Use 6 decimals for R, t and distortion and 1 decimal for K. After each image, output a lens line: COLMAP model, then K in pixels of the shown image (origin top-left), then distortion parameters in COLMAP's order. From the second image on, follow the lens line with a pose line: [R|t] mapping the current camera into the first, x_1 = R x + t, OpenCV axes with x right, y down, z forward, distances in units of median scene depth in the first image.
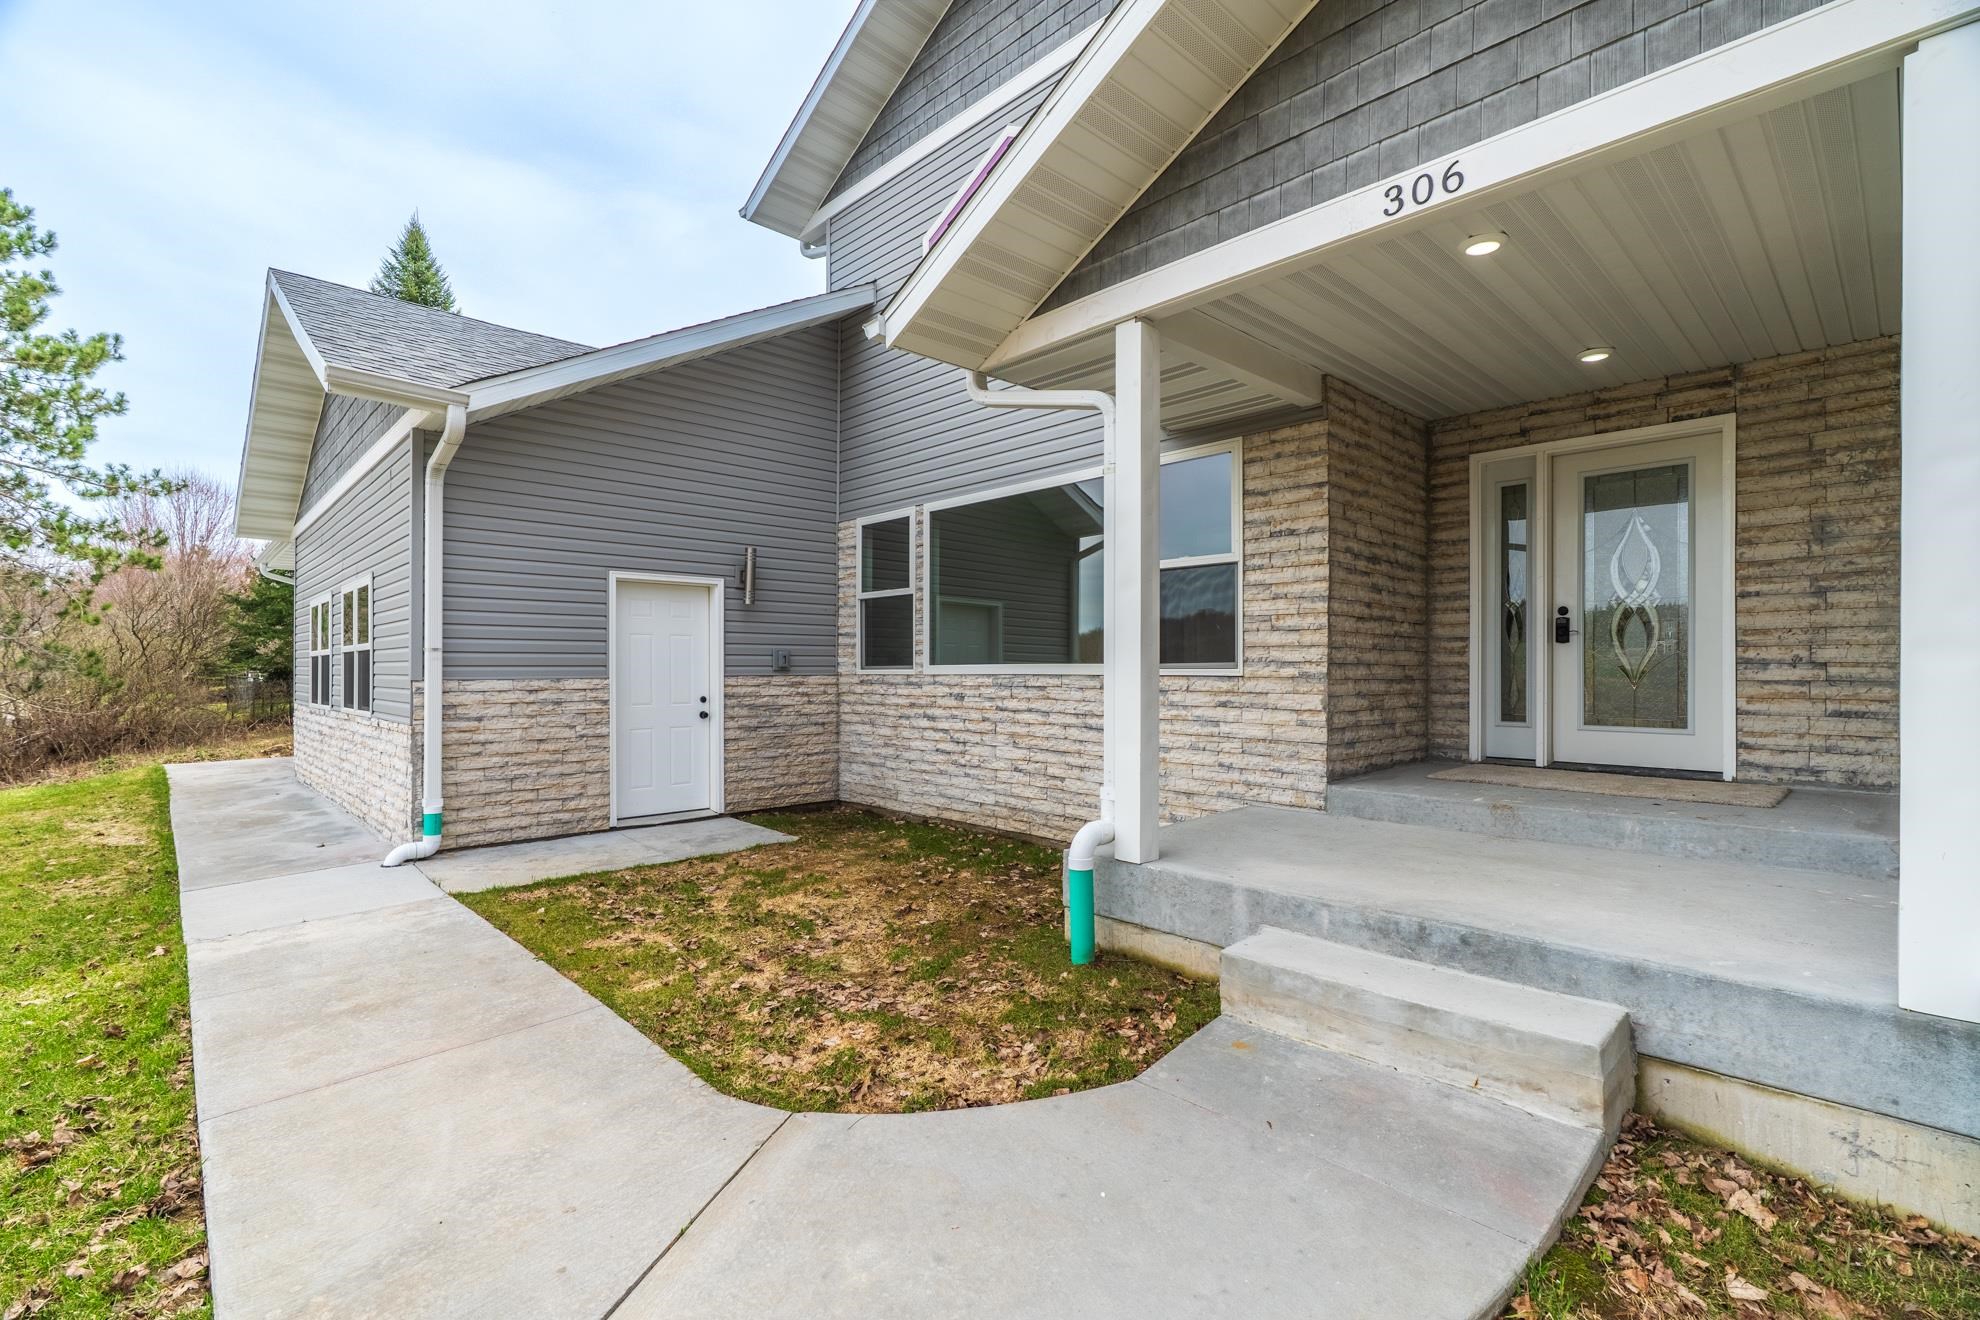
lens RADIAL K [[899.3, 0, 994.7], [0, 899.3, 664.0], [0, 0, 1]] dist [-0.009239, 0.002701]
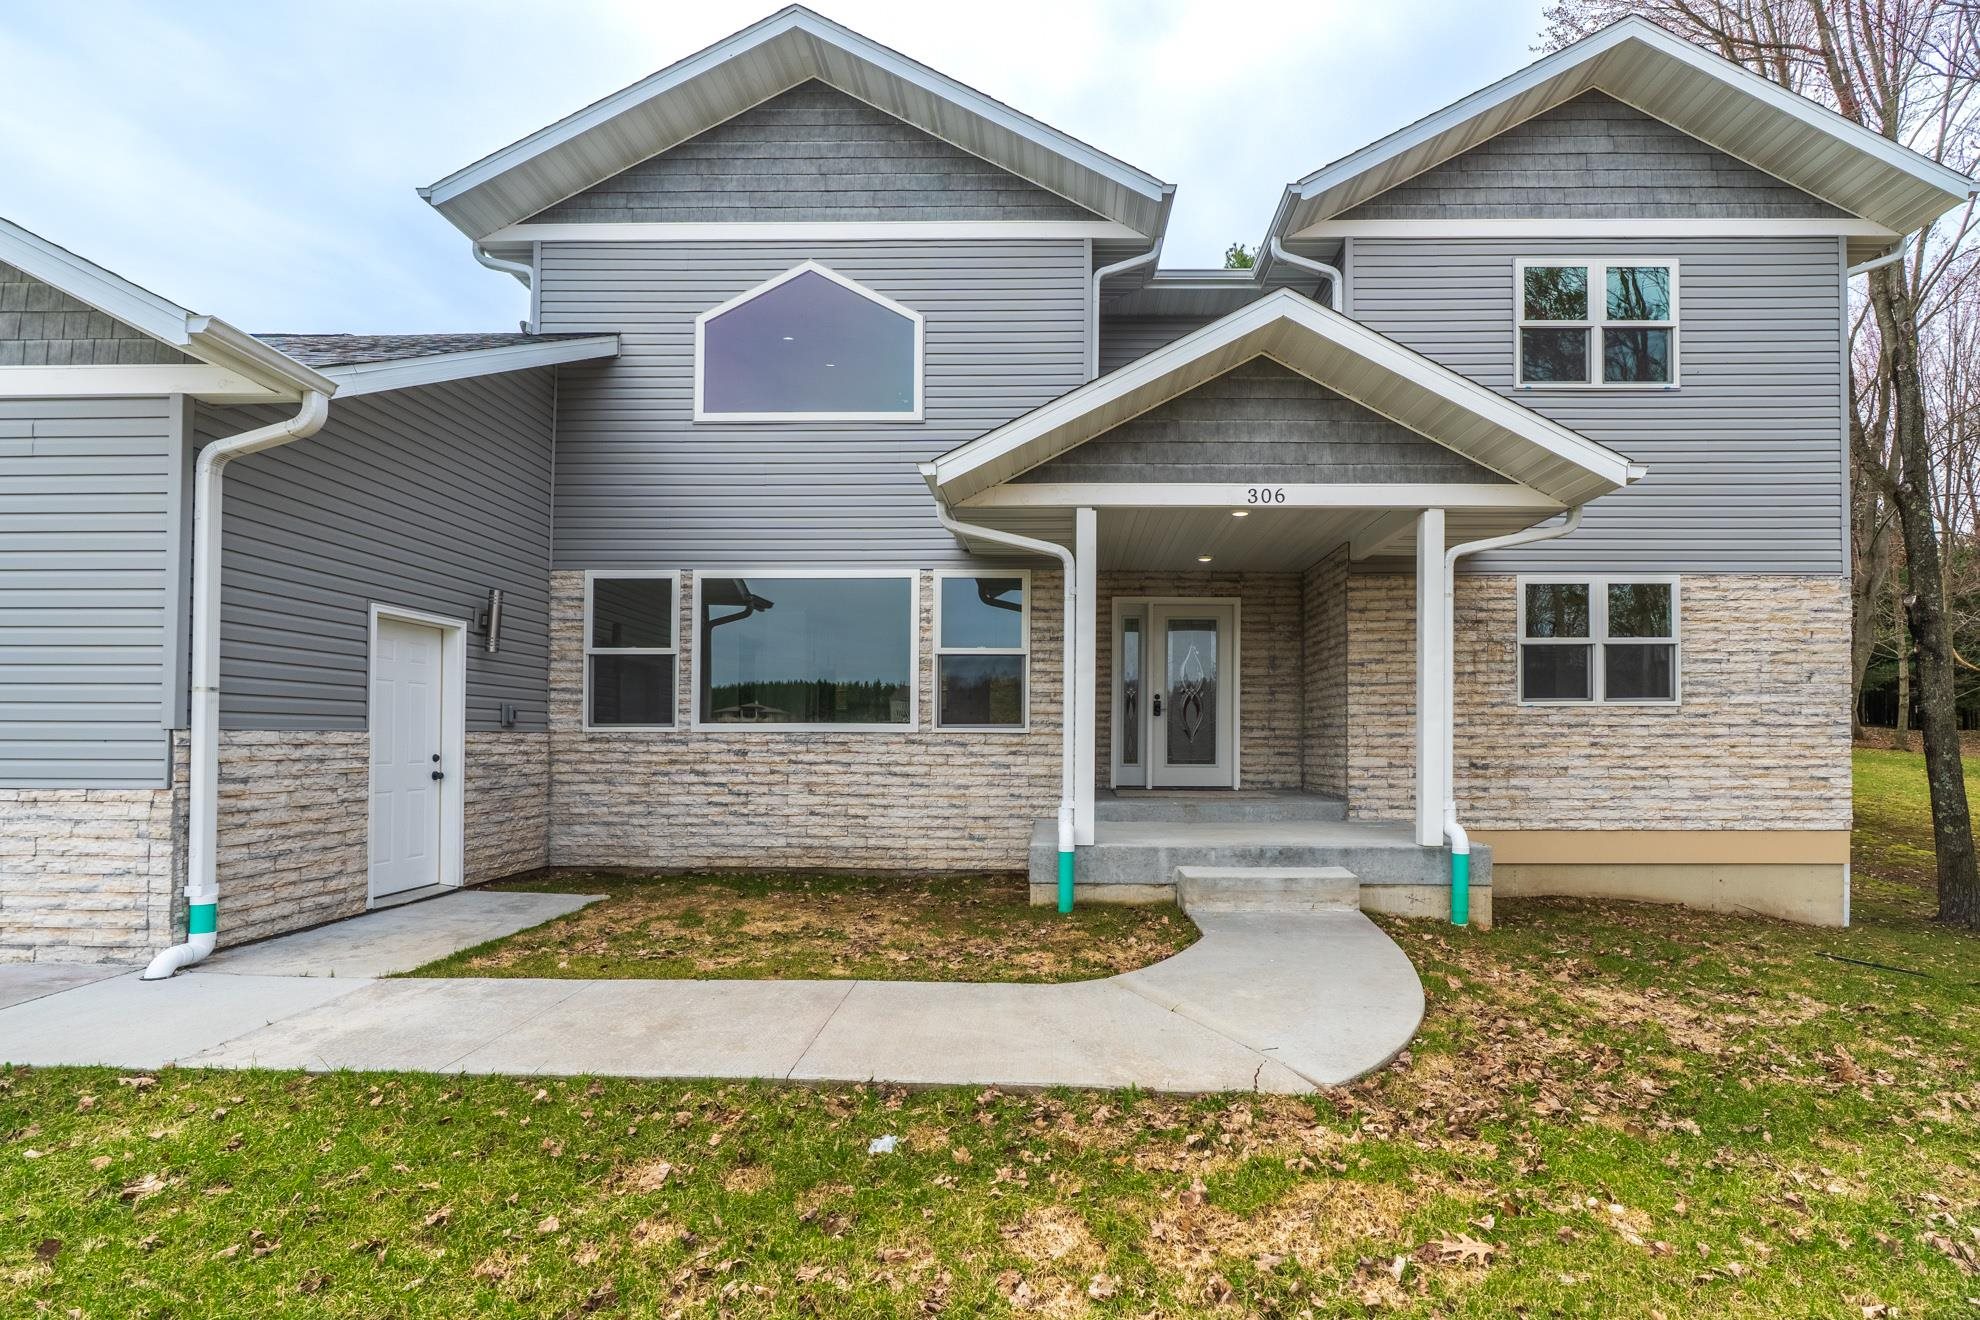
lens RADIAL K [[935.4, 0, 1054.9], [0, 935.4, 730.9], [0, 0, 1]] dist [-0.013600, 0.000652]
pose [[0.688059, 0.012134, 0.725553, -0.716372], [-0.008180, 0.999926, -0.008966, 0.020652], [-0.725608, 0.000234, 0.688108, -0.069782]]
